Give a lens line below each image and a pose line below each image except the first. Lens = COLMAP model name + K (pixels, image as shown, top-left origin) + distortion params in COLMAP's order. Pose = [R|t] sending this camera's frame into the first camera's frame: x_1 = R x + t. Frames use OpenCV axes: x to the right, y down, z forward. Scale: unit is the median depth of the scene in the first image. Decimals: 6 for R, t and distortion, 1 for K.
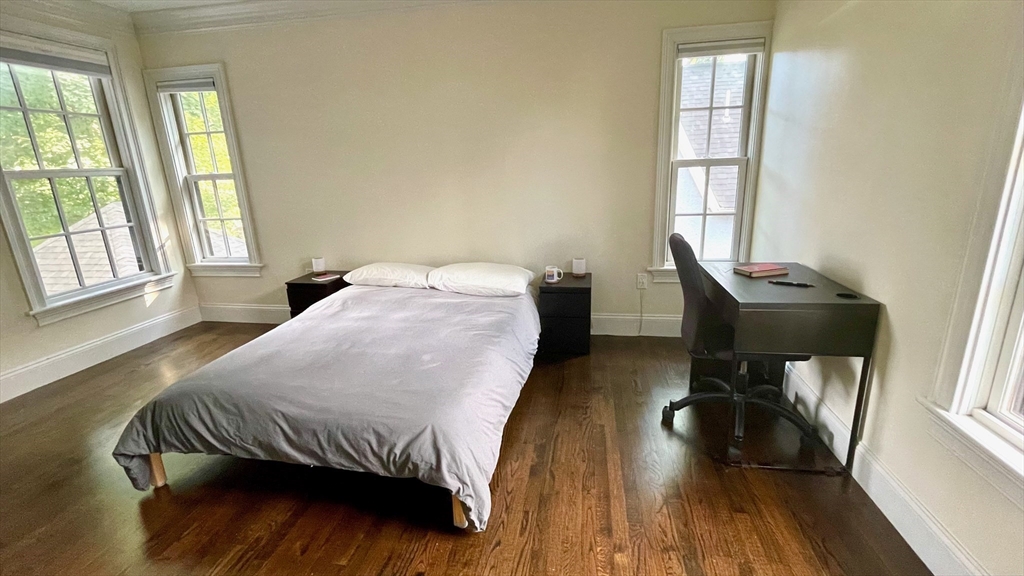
lens RADIAL K [[432.2, 0, 509.6], [0, 432.2, 288.2], [0, 0, 1]] dist [-0.002151, 0.000411]
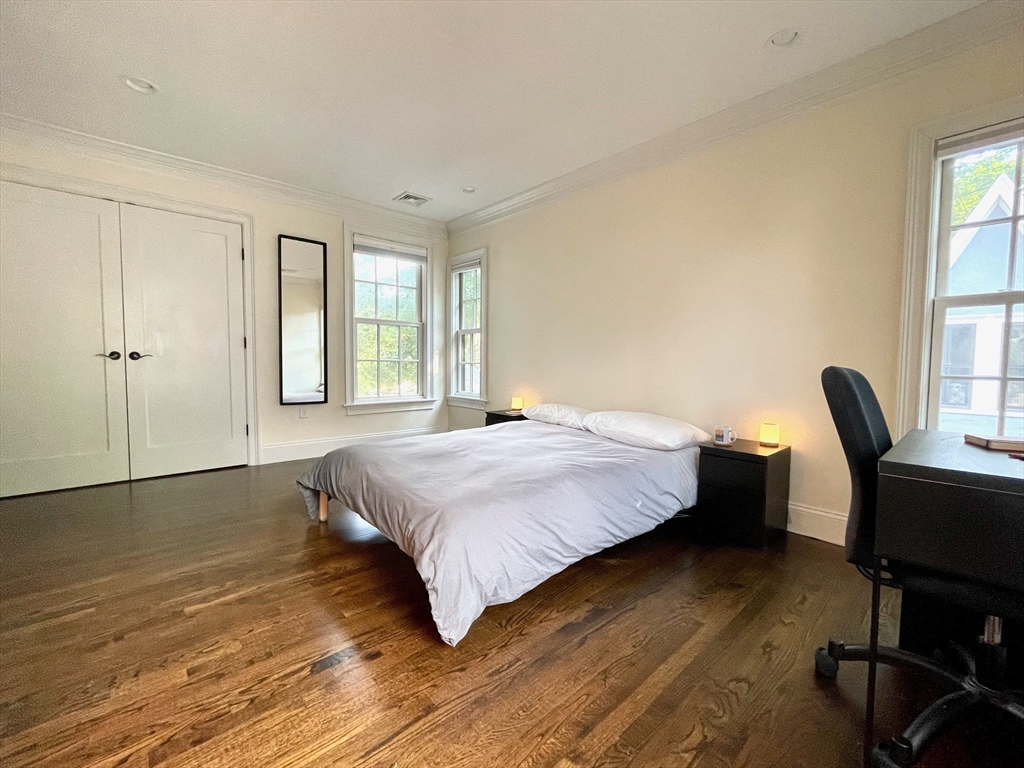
lens RADIAL K [[414.4, 0, 508.2], [0, 414.4, 381.8], [0, 0, 1]] dist [0.002541, 0.000099]
pose [[0.802000, 0.084715, -0.591286, 0.222545], [-0.201566, 0.970211, -0.134393, 0.055278], [0.562288, 0.226966, 0.795185, 0.115708]]
